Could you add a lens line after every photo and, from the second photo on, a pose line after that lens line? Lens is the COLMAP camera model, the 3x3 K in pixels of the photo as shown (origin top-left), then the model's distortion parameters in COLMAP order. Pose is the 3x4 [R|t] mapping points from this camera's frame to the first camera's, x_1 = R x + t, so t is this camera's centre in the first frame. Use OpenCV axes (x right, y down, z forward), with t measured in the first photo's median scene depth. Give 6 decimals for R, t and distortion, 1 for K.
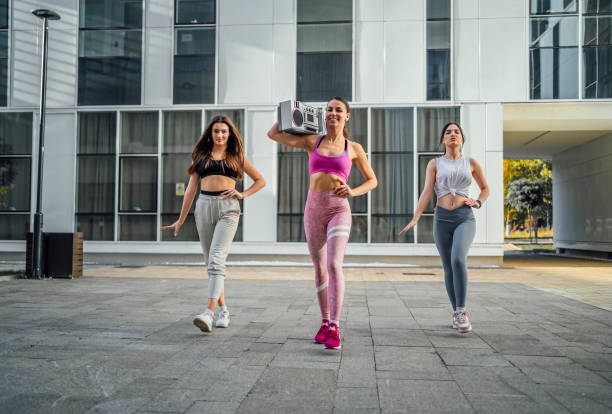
lens RADIAL K [[626.4, 0, 307.8], [0, 626.4, 209.0], [0, 0, 1]] dist [0.016735, 0.000000]
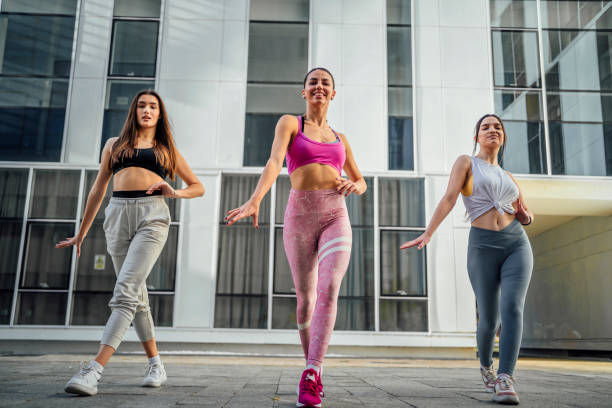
lens RADIAL K [[620.3, 0, 316.0], [0, 620.3, 201.2], [0, 0, 1]] dist [-0.004929, 0.000000]
pose [[0.992721, 0.035842, 0.114983, -0.015019], [-0.014448, 0.983239, -0.181749, 0.034996], [-0.119570, 0.178765, 0.976599, 0.146263]]
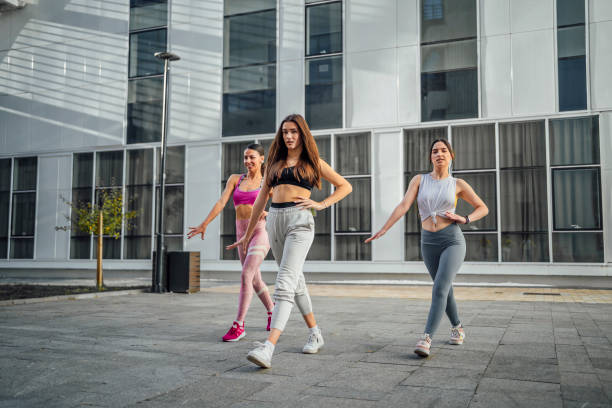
lens RADIAL K [[620.3, 0, 302.3], [0, 620.3, 208.8], [0, 0, 1]] dist [-0.004929, 0.000000]
pose [[0.959344, -0.024333, -0.281188, 0.075608], [0.015384, 0.999304, -0.033992, 0.000171], [0.281819, 0.028285, 0.959050, -0.005391]]
